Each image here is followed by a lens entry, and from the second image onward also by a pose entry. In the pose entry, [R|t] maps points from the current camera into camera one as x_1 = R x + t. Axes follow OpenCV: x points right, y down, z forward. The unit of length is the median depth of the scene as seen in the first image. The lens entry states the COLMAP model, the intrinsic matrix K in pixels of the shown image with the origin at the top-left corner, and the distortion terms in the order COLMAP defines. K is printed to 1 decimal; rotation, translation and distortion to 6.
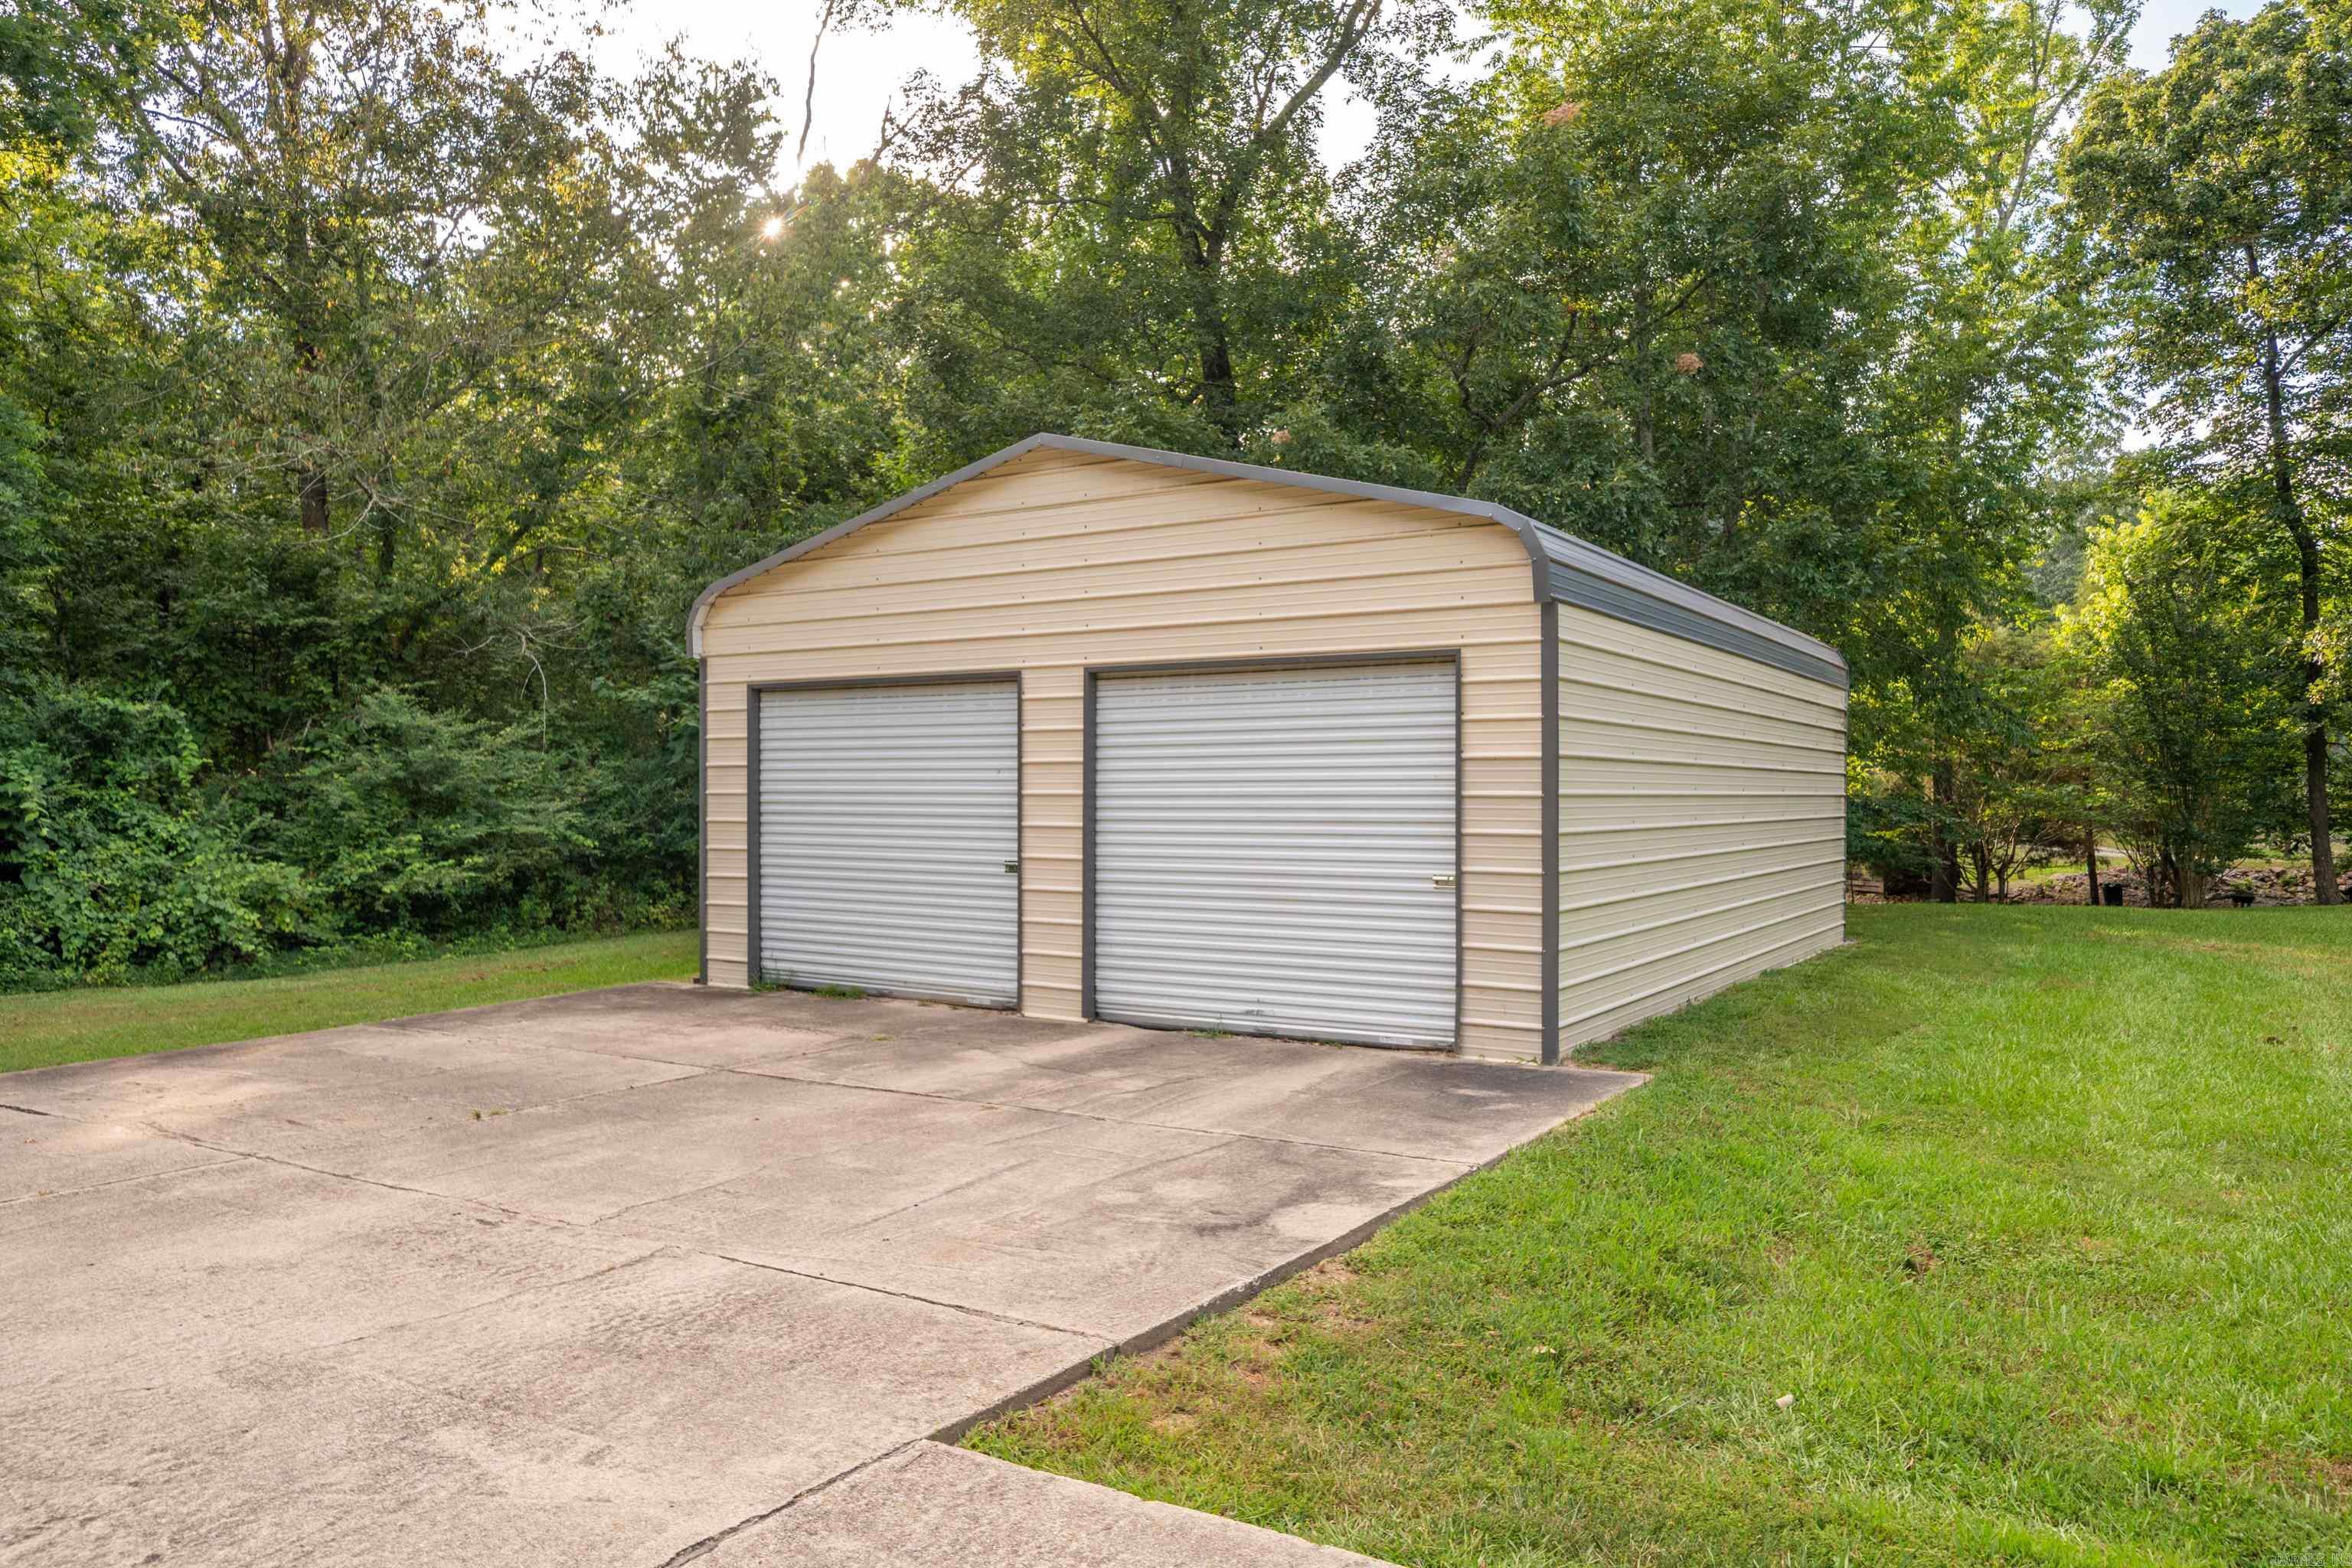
lens RADIAL K [[1577.8, 0, 1180.4], [0, 1577.8, 787.6], [0, 0, 1]] dist [-0.000846, 0.000985]
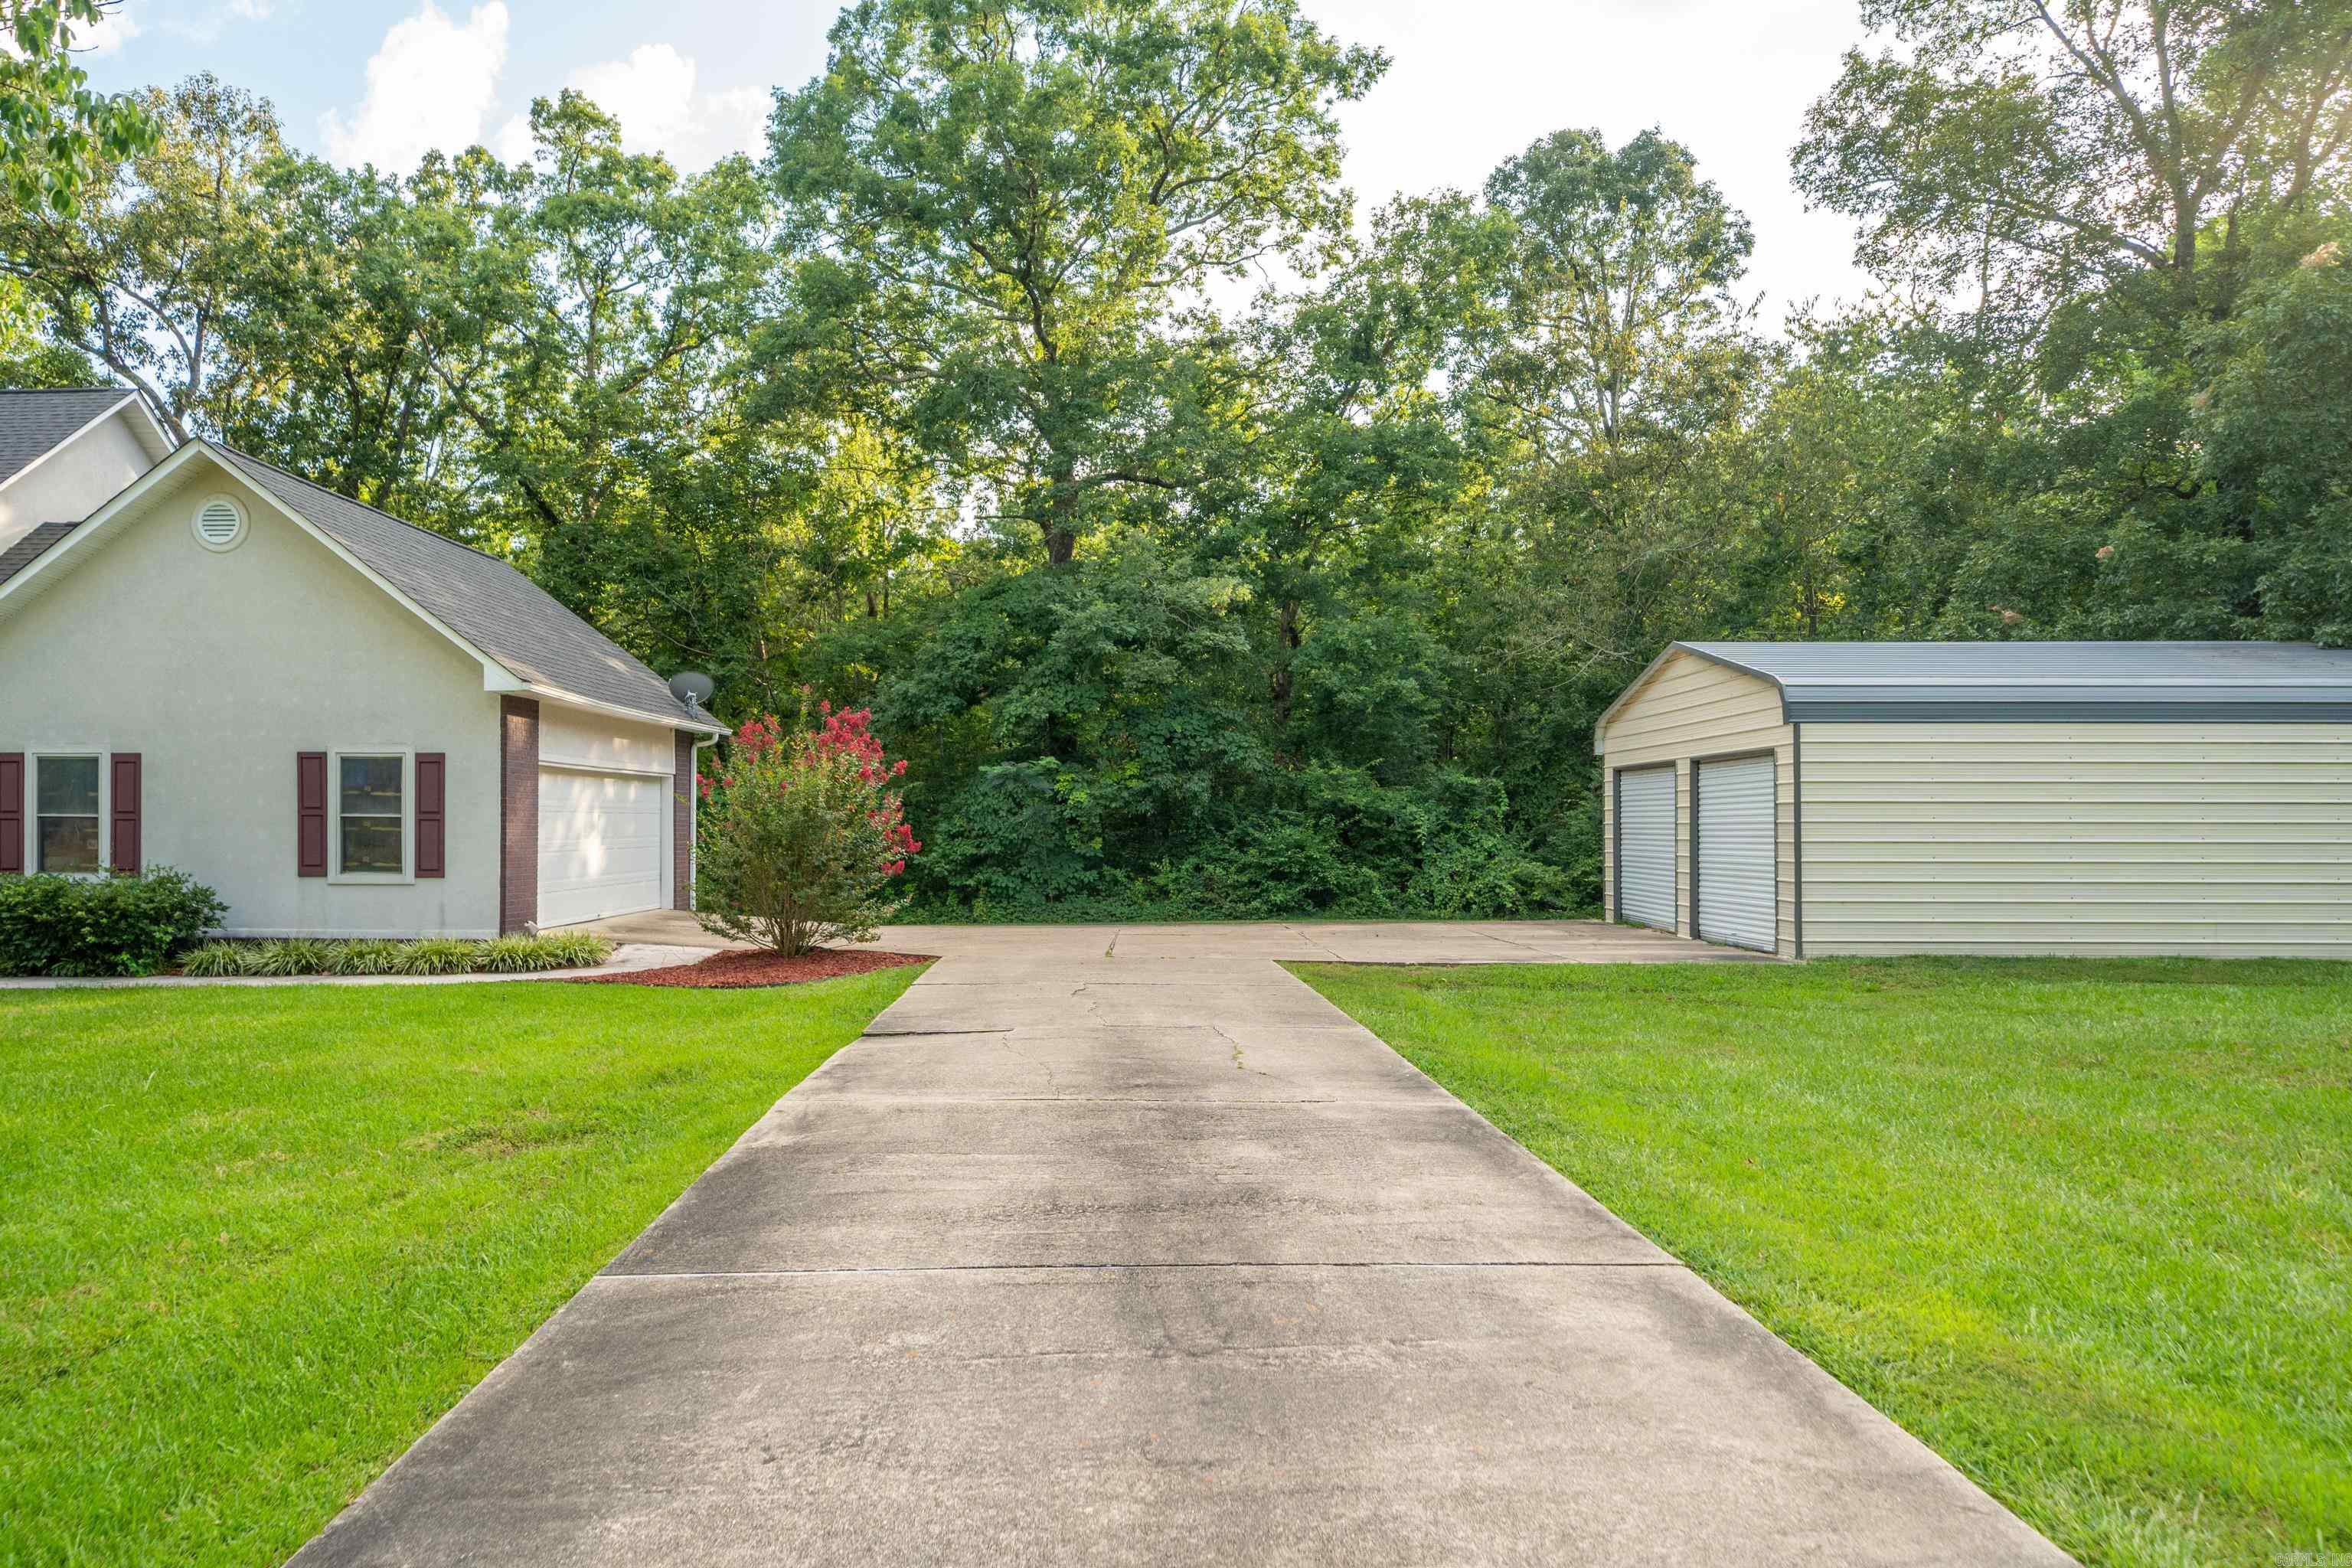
lens RADIAL K [[1490.8, 0, 1164.9], [0, 1490.8, 773.4], [0, 0, 1]] dist [-0.015778, 0.004686]
pose [[0.546968, -0.030583, -0.836594, 0.735372], [0.001347, 0.999363, -0.035653, 0.005081], [0.837152, 0.018375, 0.546661, -0.363293]]
